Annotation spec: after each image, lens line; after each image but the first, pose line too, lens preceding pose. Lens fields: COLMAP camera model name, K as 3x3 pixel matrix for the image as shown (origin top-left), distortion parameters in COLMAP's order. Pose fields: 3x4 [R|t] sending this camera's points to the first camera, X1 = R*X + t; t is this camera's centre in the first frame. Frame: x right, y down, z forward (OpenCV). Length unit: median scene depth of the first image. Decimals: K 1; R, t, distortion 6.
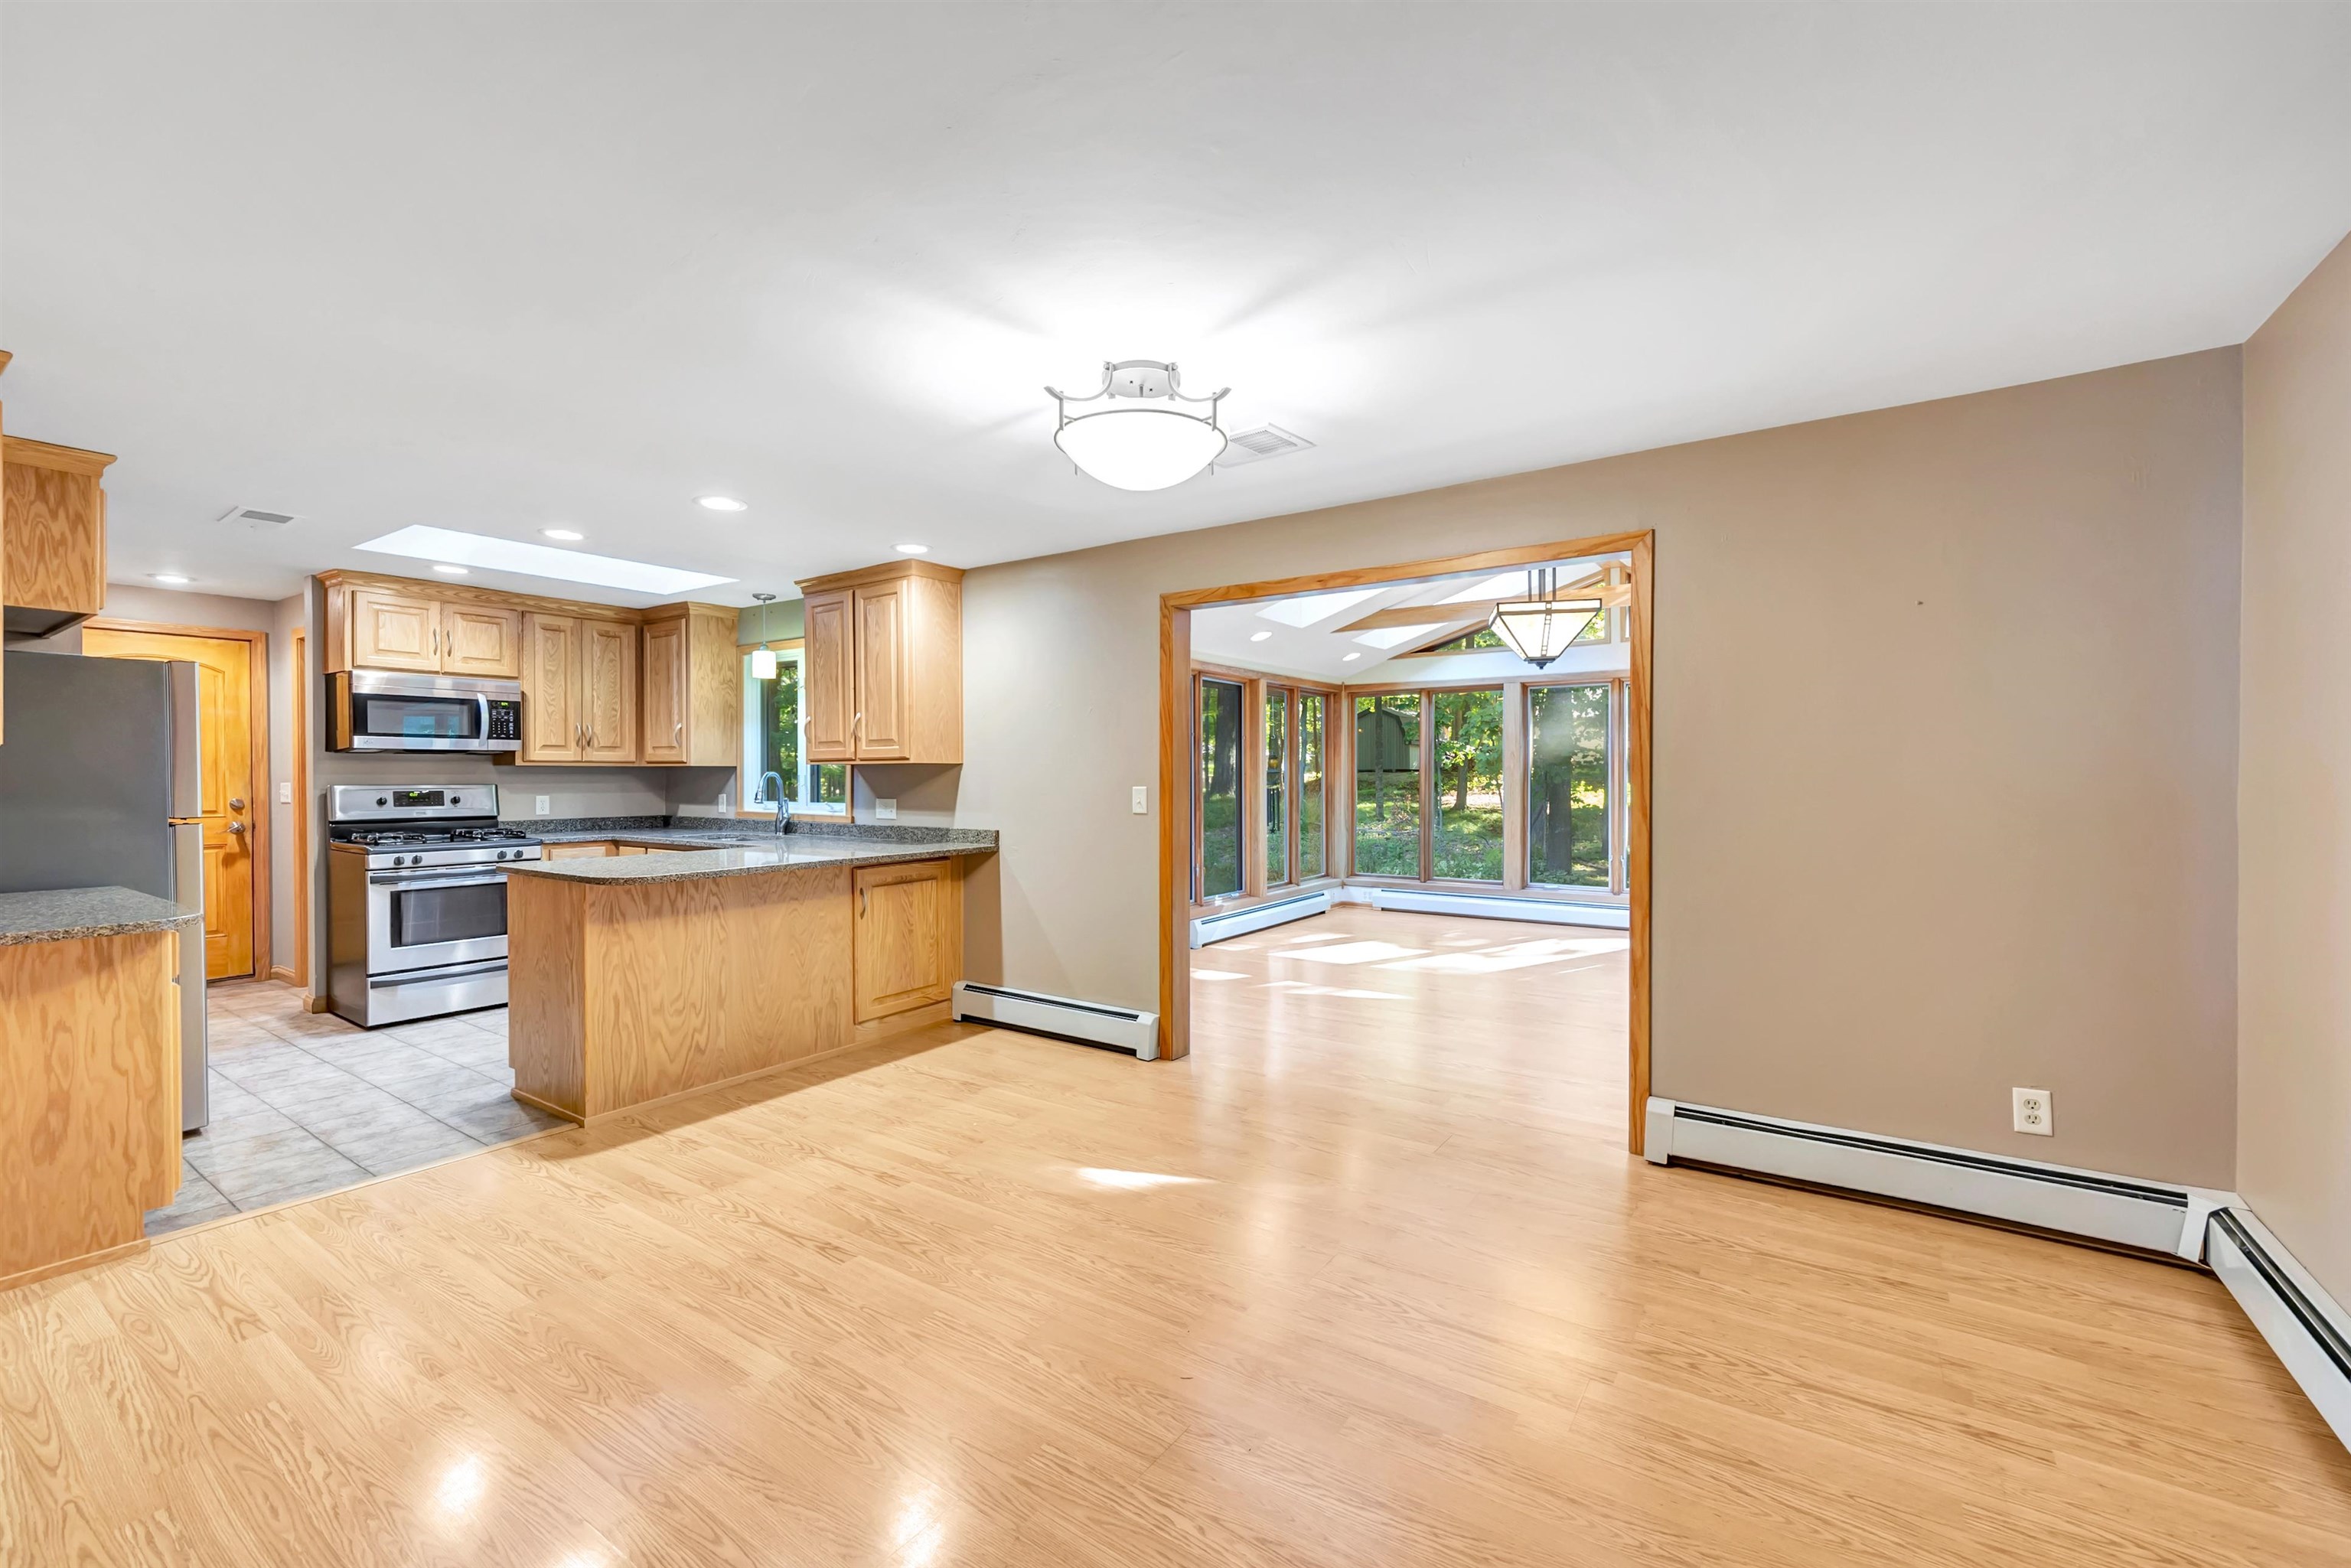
lens RADIAL K [[921.8, 0, 1175.5], [0, 921.8, 784.0], [0, 0, 1]] dist [-0.001012, -0.000177]
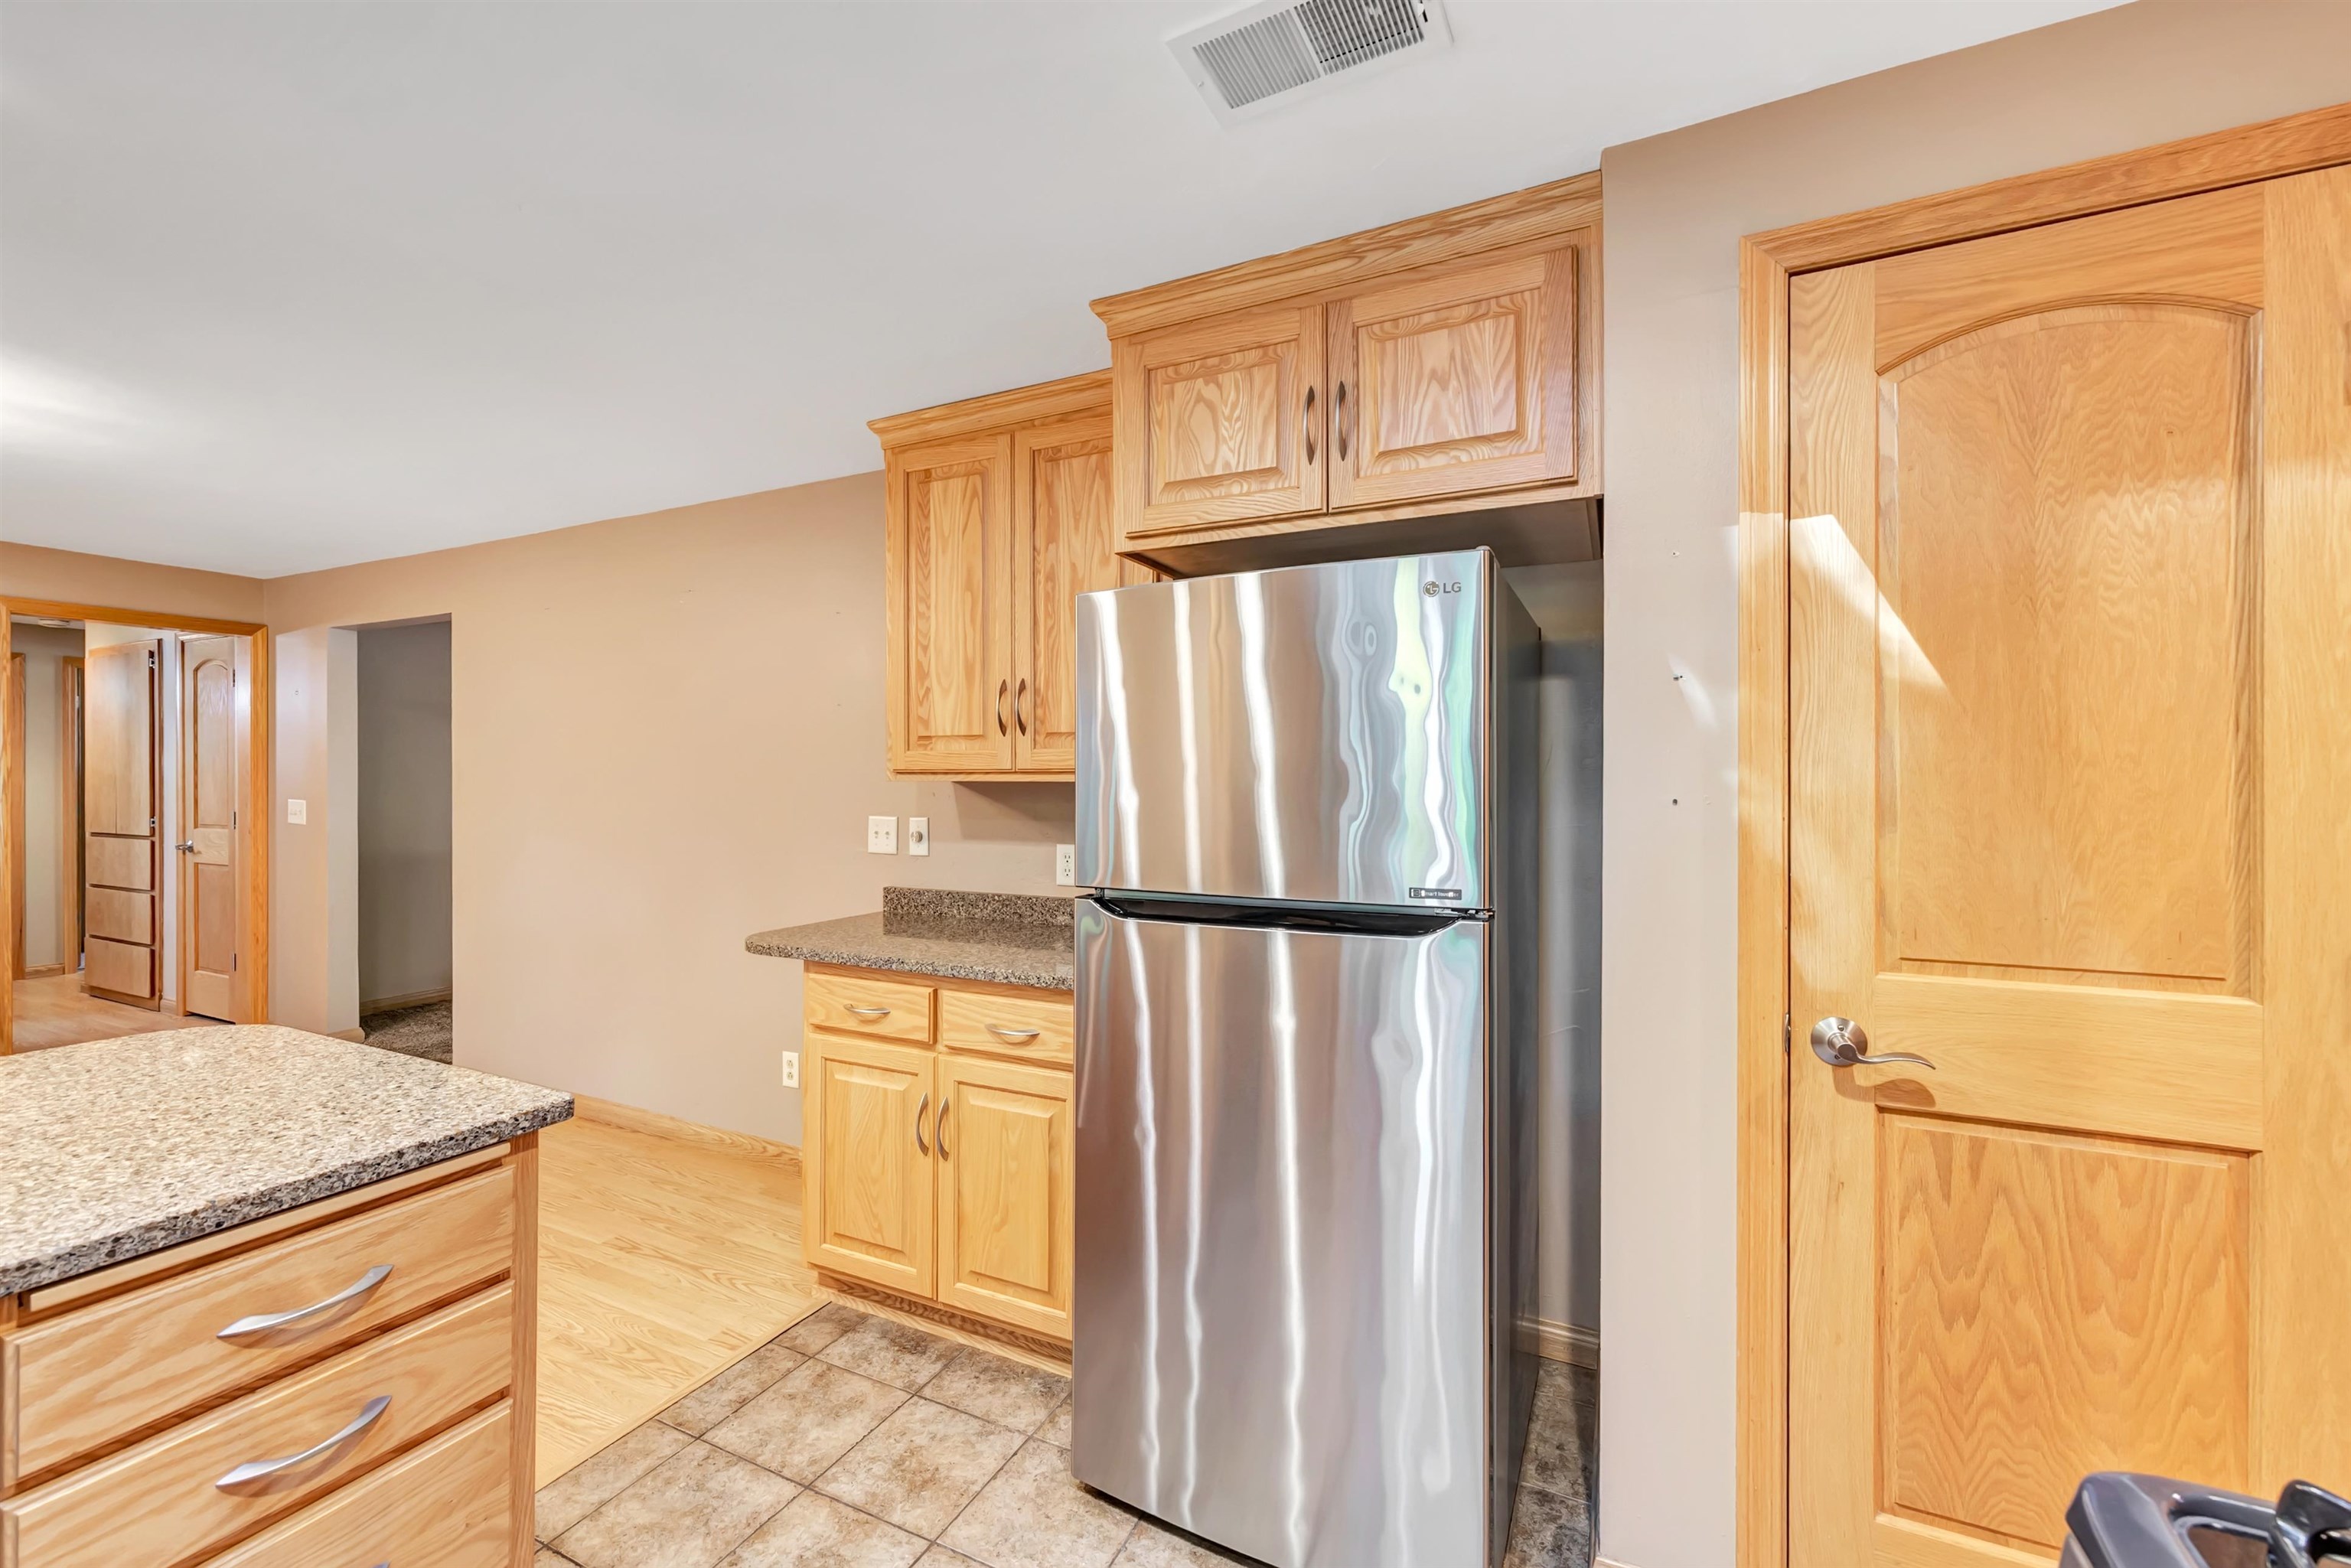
lens RADIAL K [[1006.6, 0, 1175.5], [0, 1006.6, 784.0], [0, 0, 1]] dist [-0.000863, -0.000123]
pose [[-0.995475, 0.002789, -0.094978, -0.723400], [0.001711, 0.999933, 0.011428, -0.019116], [0.095004, 0.011214, -0.995414, 1.075974]]
